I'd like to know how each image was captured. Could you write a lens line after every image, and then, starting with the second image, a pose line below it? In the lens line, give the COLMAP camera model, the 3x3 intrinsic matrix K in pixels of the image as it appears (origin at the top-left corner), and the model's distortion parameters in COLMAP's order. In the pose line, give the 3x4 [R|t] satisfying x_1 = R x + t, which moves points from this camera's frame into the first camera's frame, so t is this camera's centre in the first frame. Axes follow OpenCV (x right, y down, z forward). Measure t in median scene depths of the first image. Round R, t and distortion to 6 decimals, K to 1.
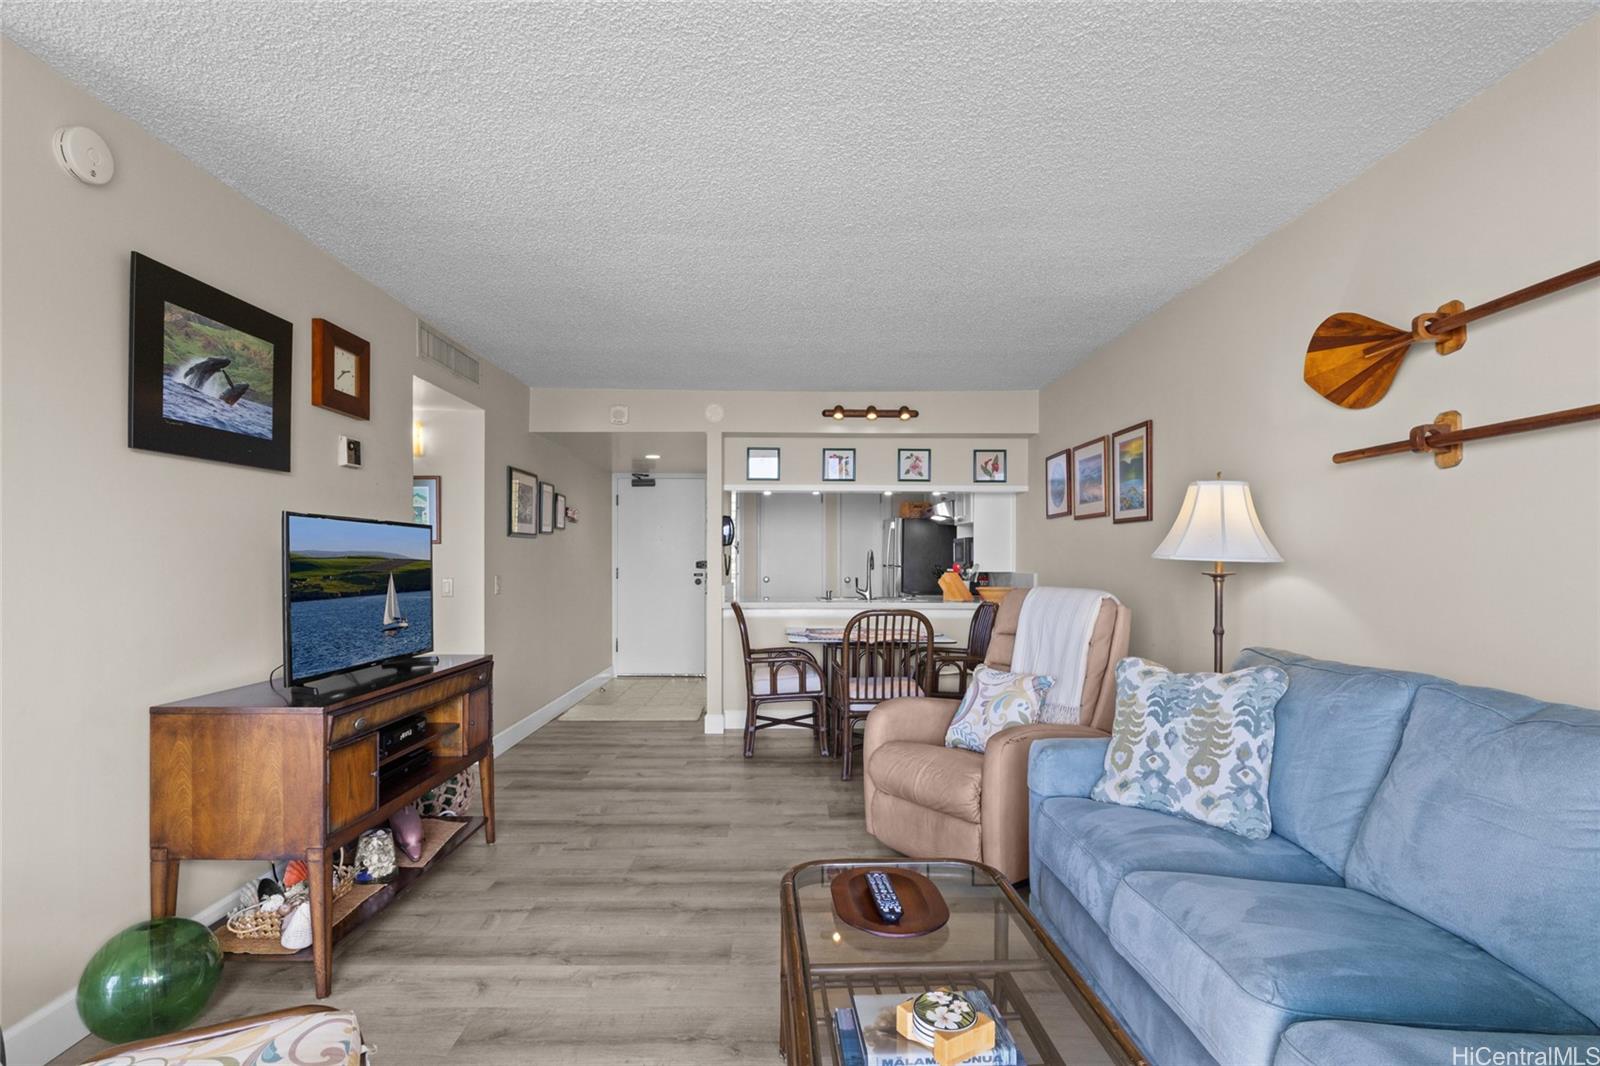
lens RADIAL K [[790.7, 0, 775.2], [0, 790.7, 563.8], [0, 0, 1]] dist [-0.004823, 0.000968]
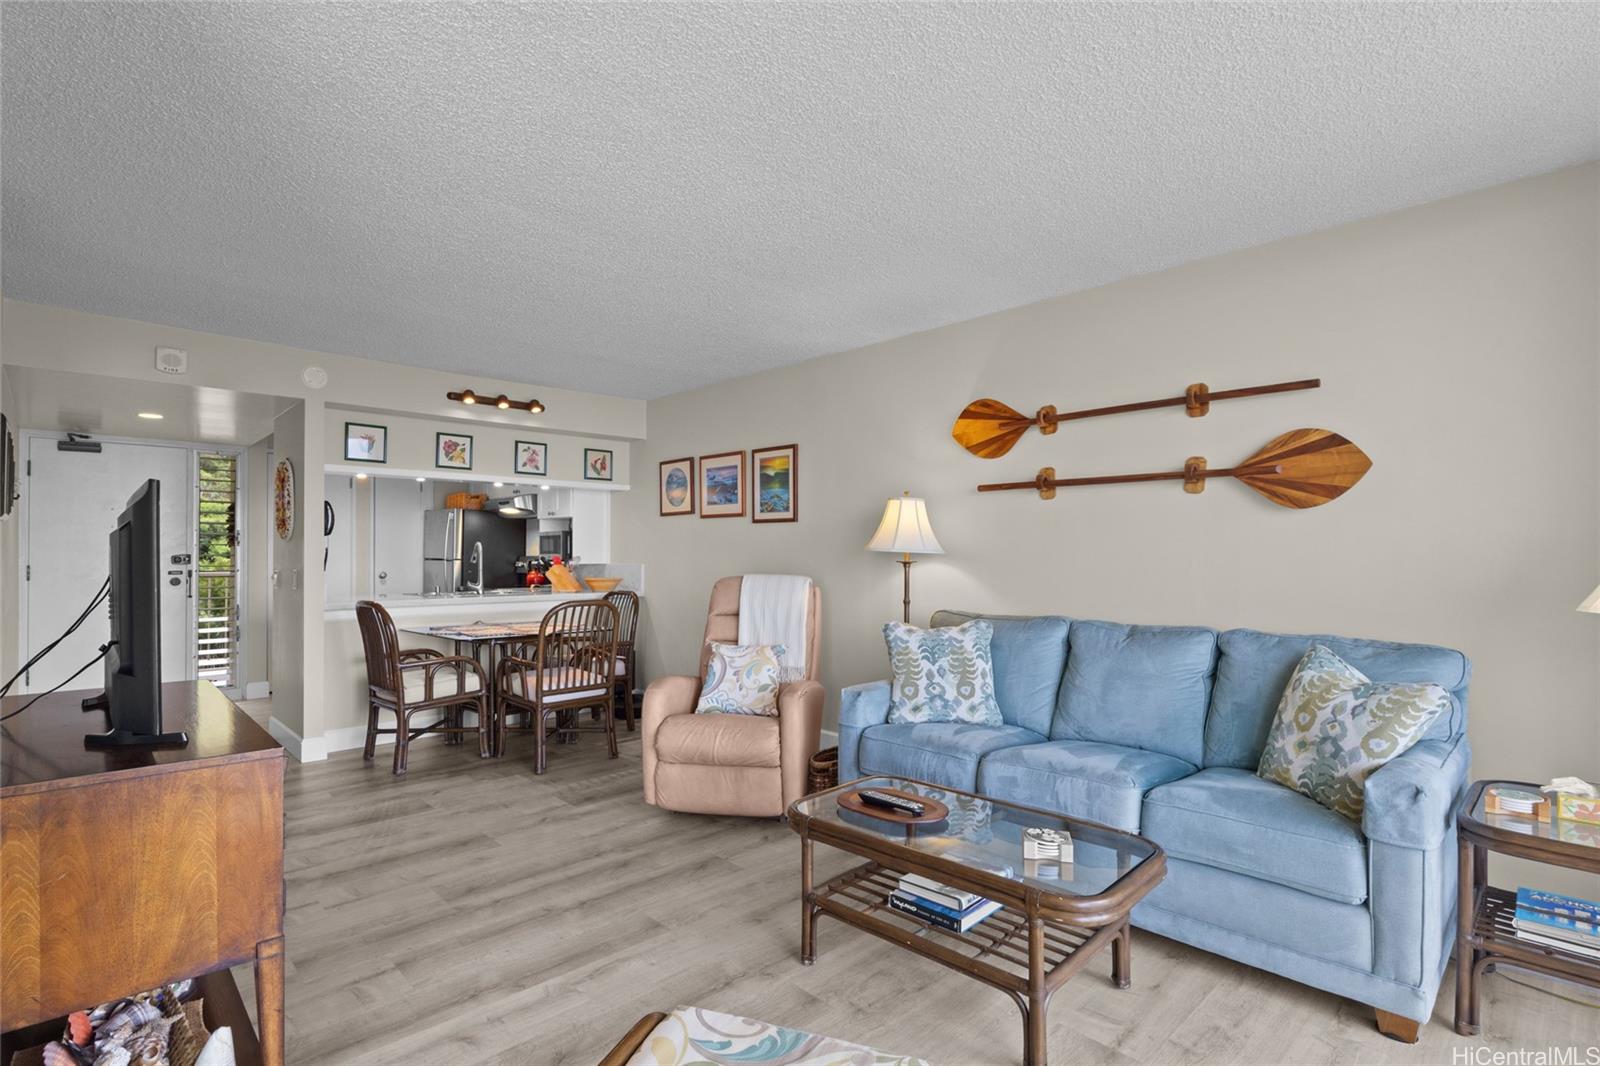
lens RADIAL K [[793.5, 0, 792.1], [0, 793.5, 548.7], [0, 0, 1]] dist [-0.013130, 0.001528]
pose [[0.720302, 0.003067, 0.693654, -0.592908], [0.004318, 0.999951, -0.008905, 0.001002], [-0.693647, 0.009409, 0.720253, 0.096053]]
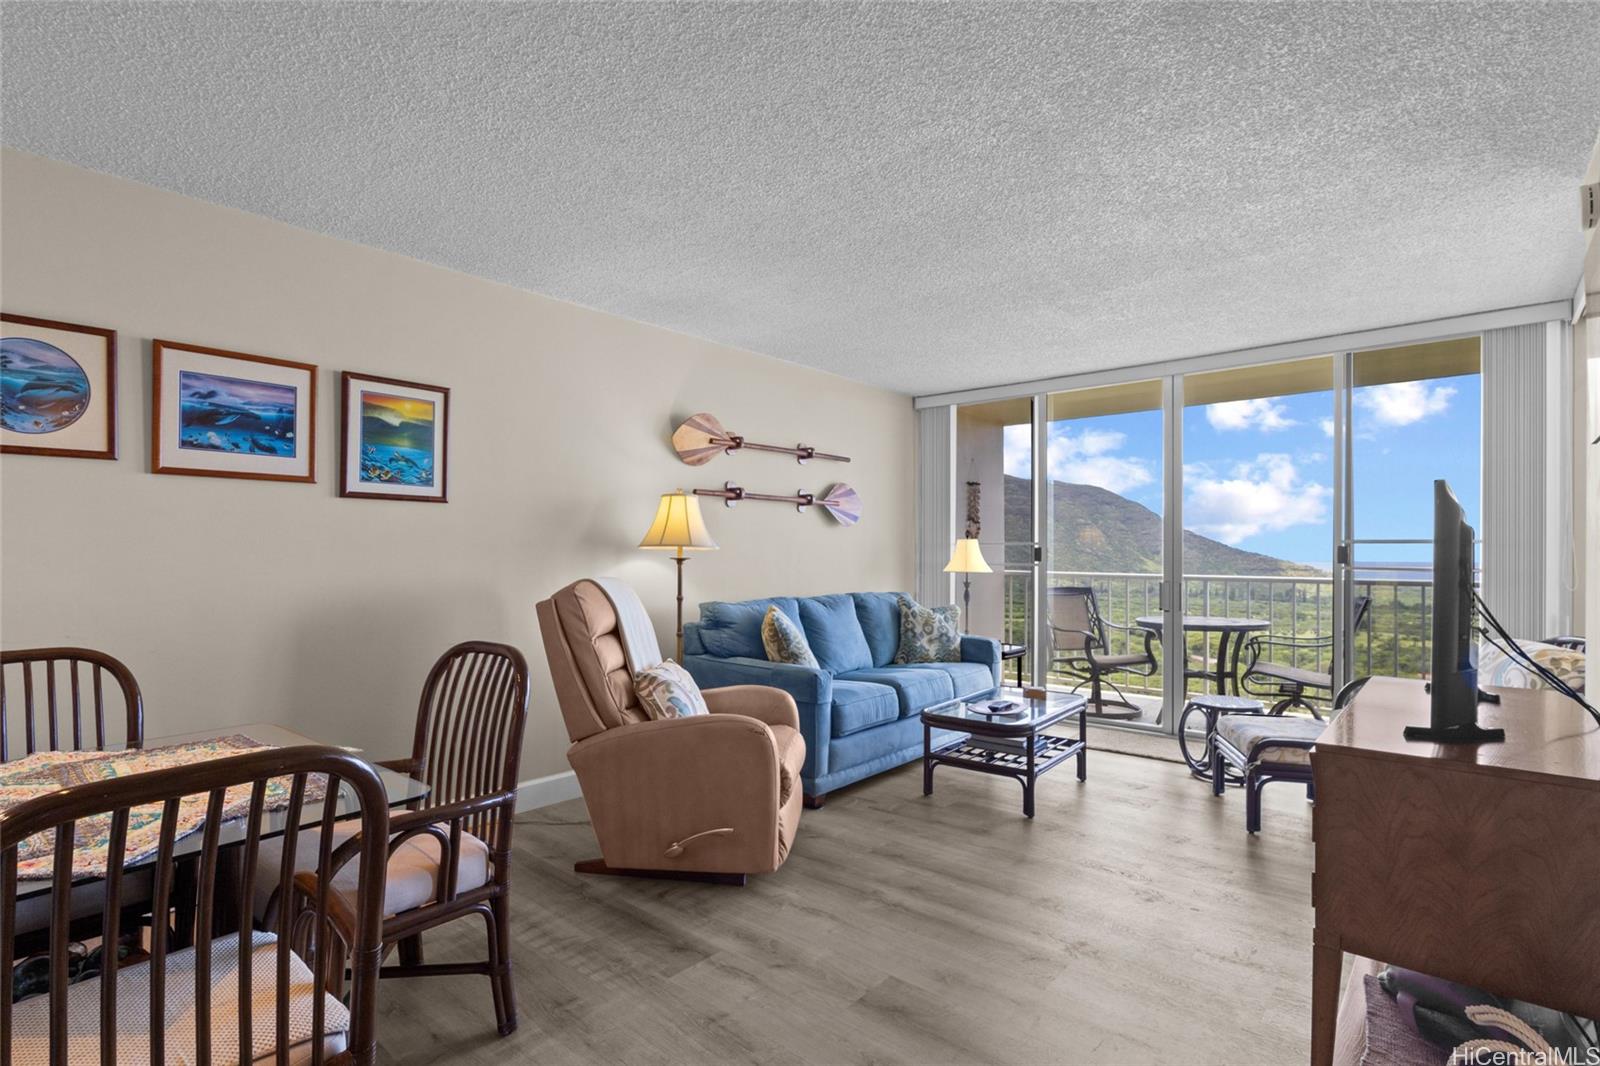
lens RADIAL K [[796.4, 0, 788.8], [0, 796.4, 552.5], [0, 0, 1]] dist [-0.000359, 0.001232]
pose [[-0.767611, -0.005378, 0.640893, -0.525601], [-0.000376, 0.999968, 0.007940, -0.010458], [-0.640916, 0.005854, -0.767589, 1.975890]]
